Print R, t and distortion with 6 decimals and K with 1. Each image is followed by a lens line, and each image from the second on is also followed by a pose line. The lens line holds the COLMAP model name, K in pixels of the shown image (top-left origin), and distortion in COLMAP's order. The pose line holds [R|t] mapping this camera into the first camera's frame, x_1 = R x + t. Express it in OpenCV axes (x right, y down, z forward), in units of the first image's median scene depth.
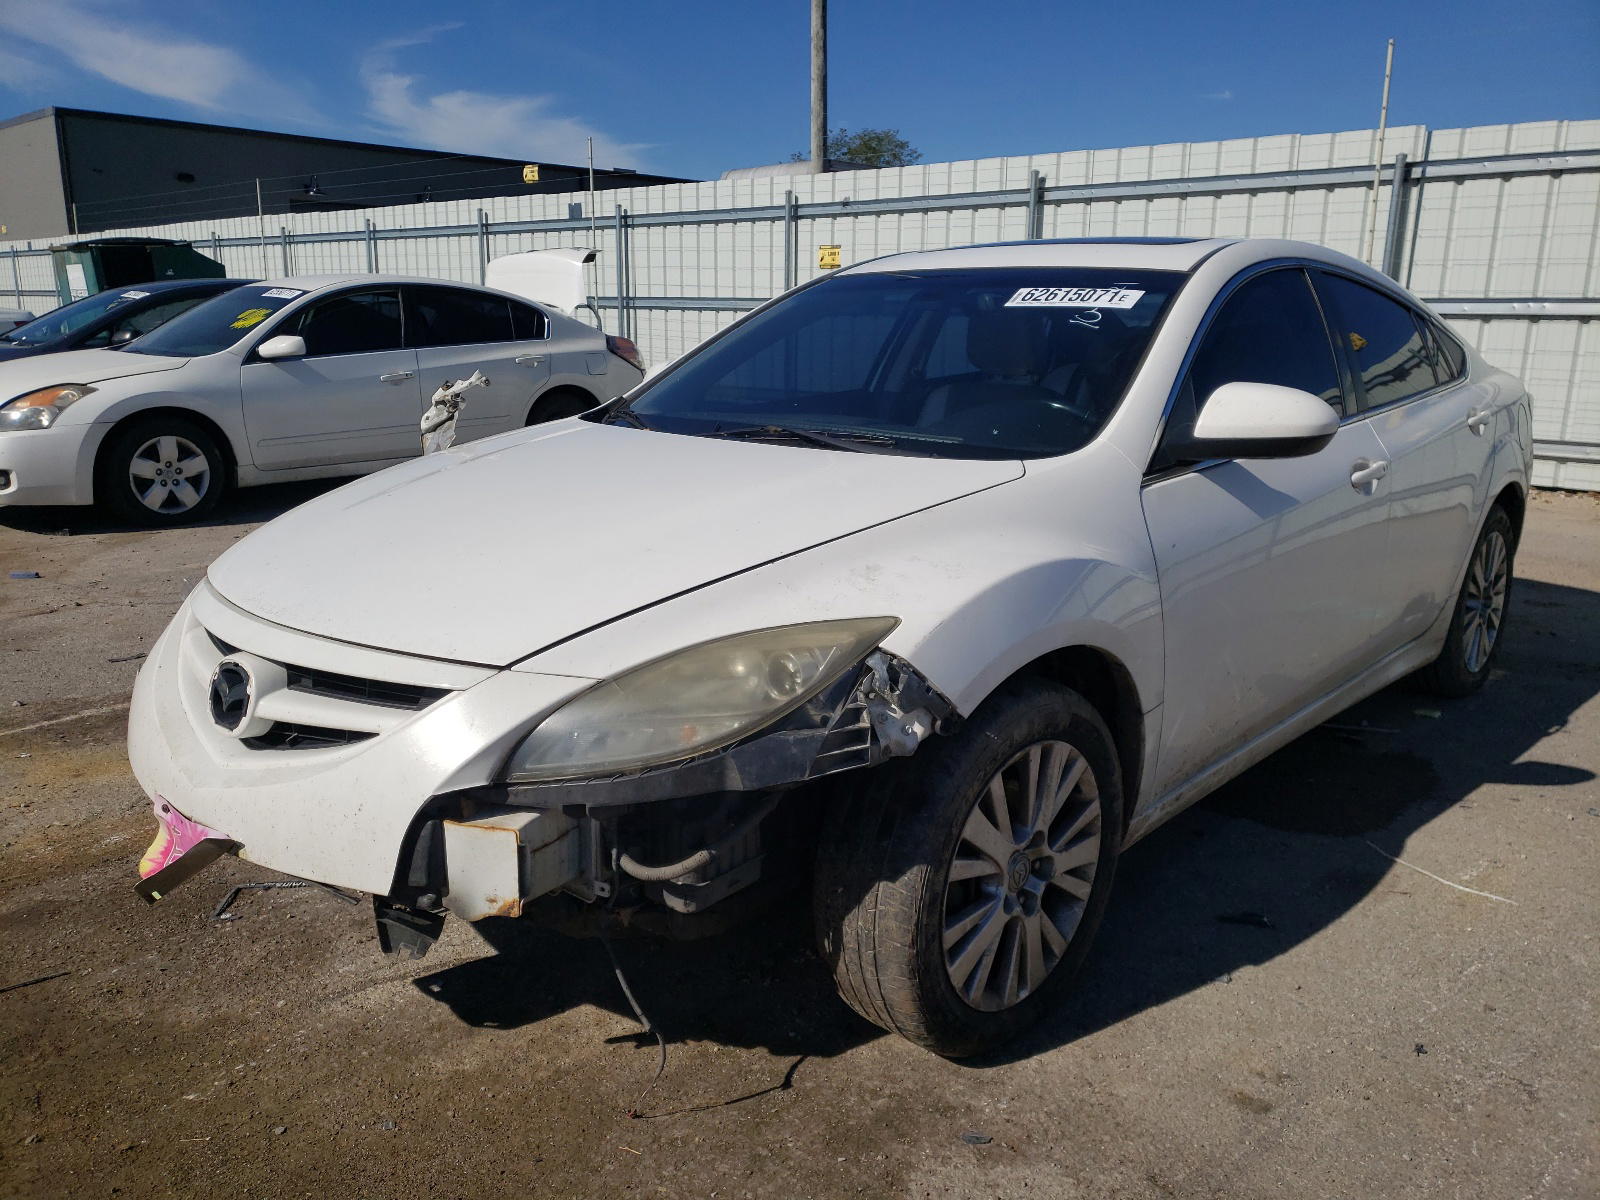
lens RADIAL K [[1272.1, 0, 802.5], [0, 1272.1, 586.9], [0, 0, 1]] dist [0.019324, 0.001816]
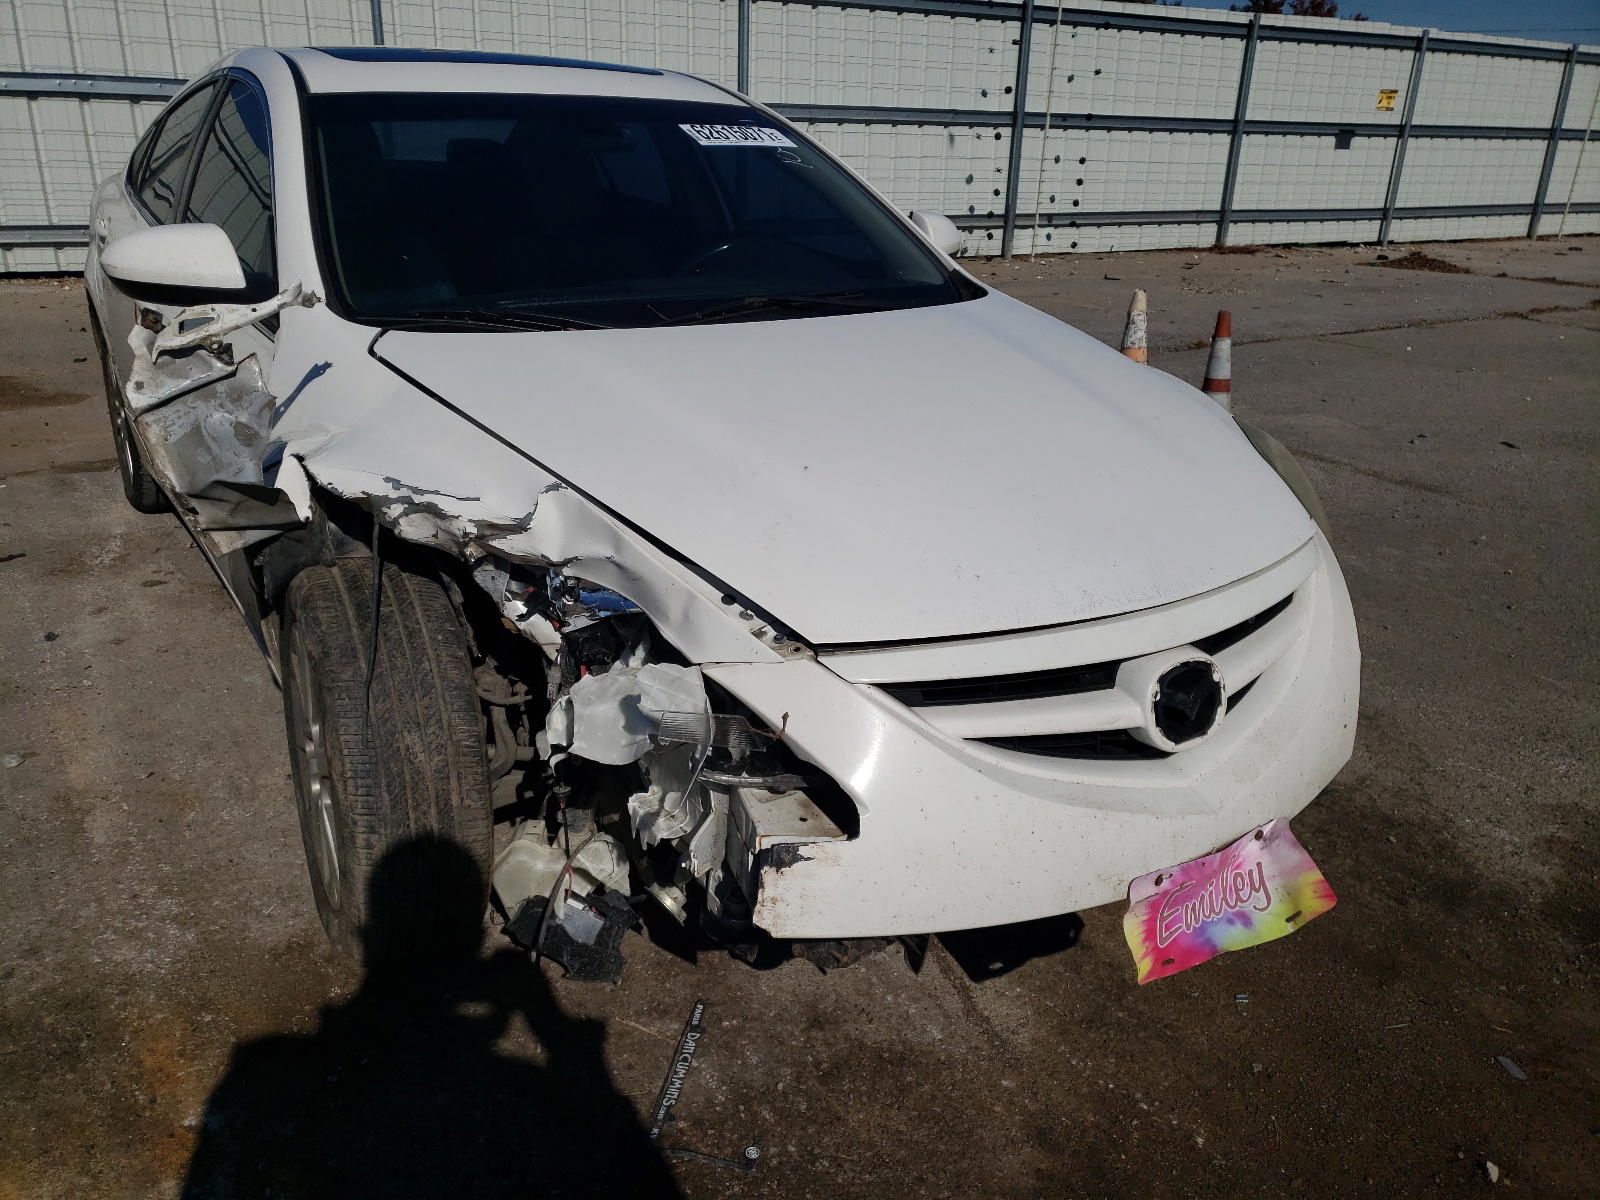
lens RADIAL K [[1272.1, 0, 802.5], [0, 1272.1, 586.9], [0, 0, 1]] dist [0.019324, 0.001816]
pose [[0.258797, -0.353948, 0.898746, -0.648114], [0.185451, 0.931342, 0.313383, -0.156400], [-0.947962, 0.085571, 0.306669, 0.509329]]
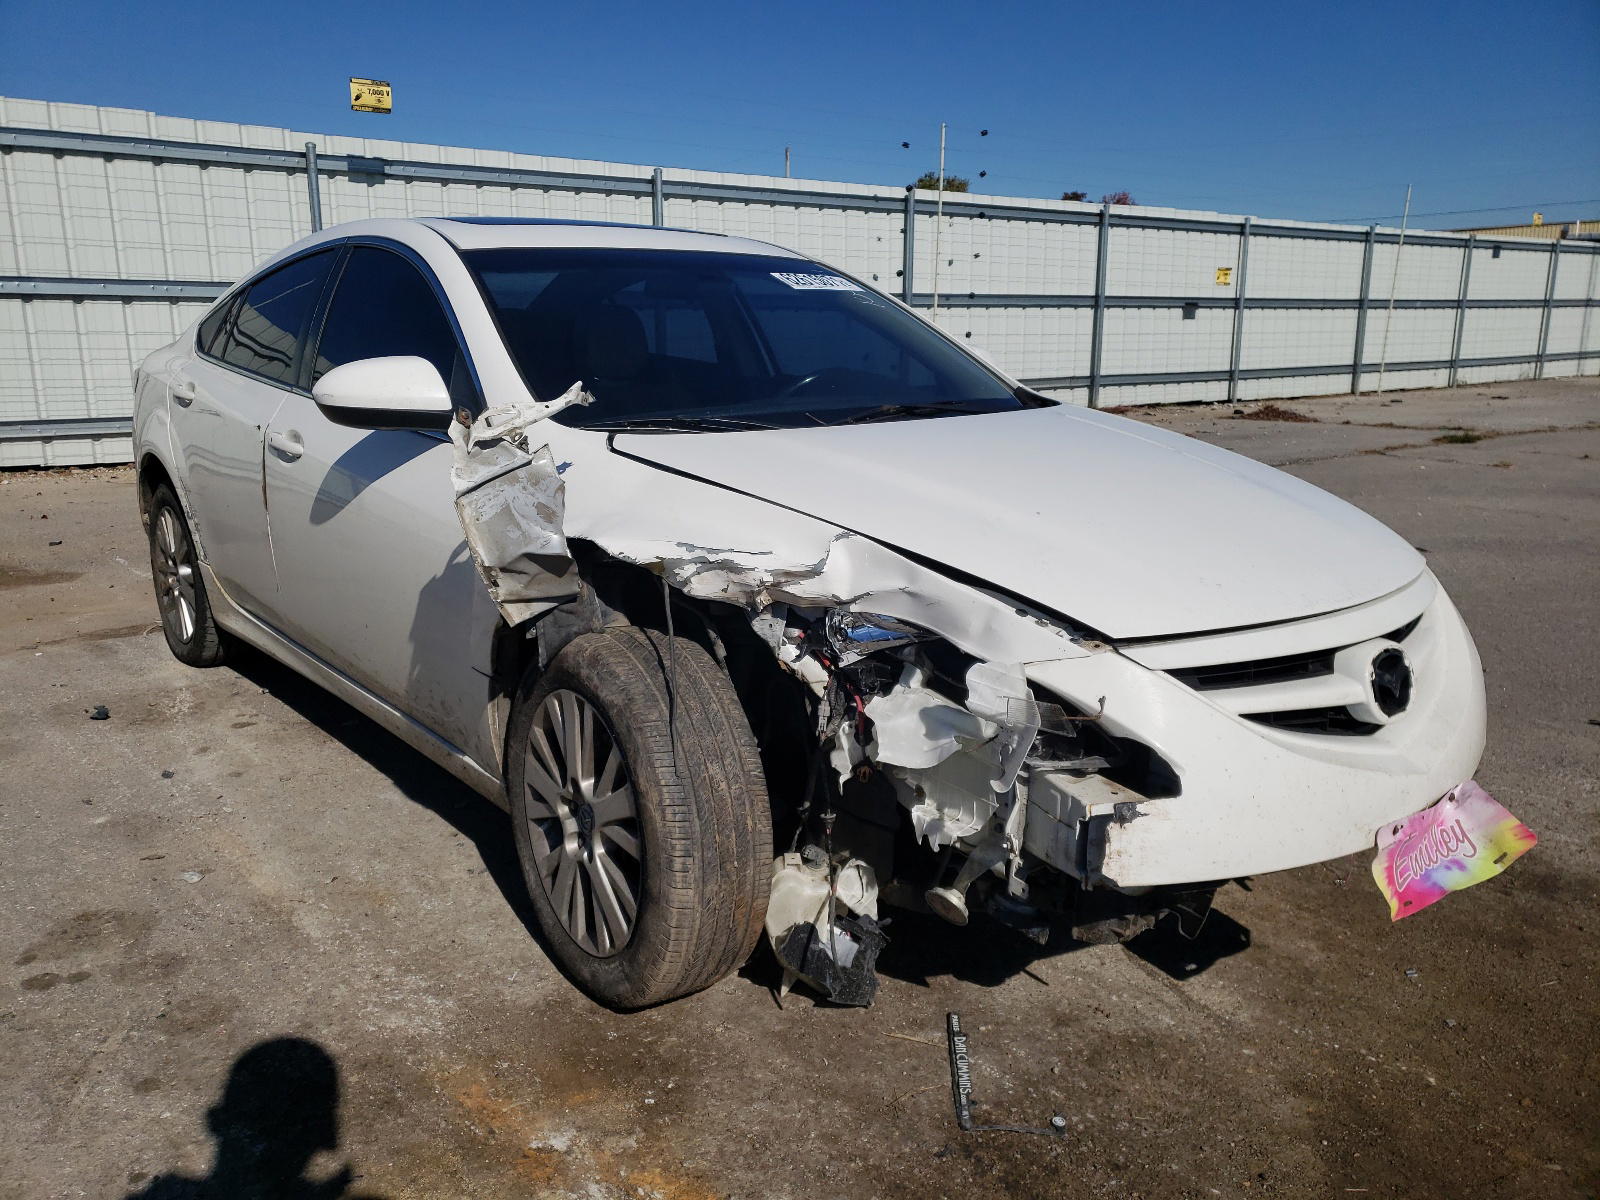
lens RADIAL K [[1272.1, 0, 802.5], [0, 1272.1, 586.9], [0, 0, 1]] dist [0.019324, 0.001816]
pose [[0.141851, -0.233791, 0.961884, -0.765225], [0.215639, 0.955671, 0.200481, -0.153064], [-0.966115, 0.178981, 0.185977, 0.650726]]
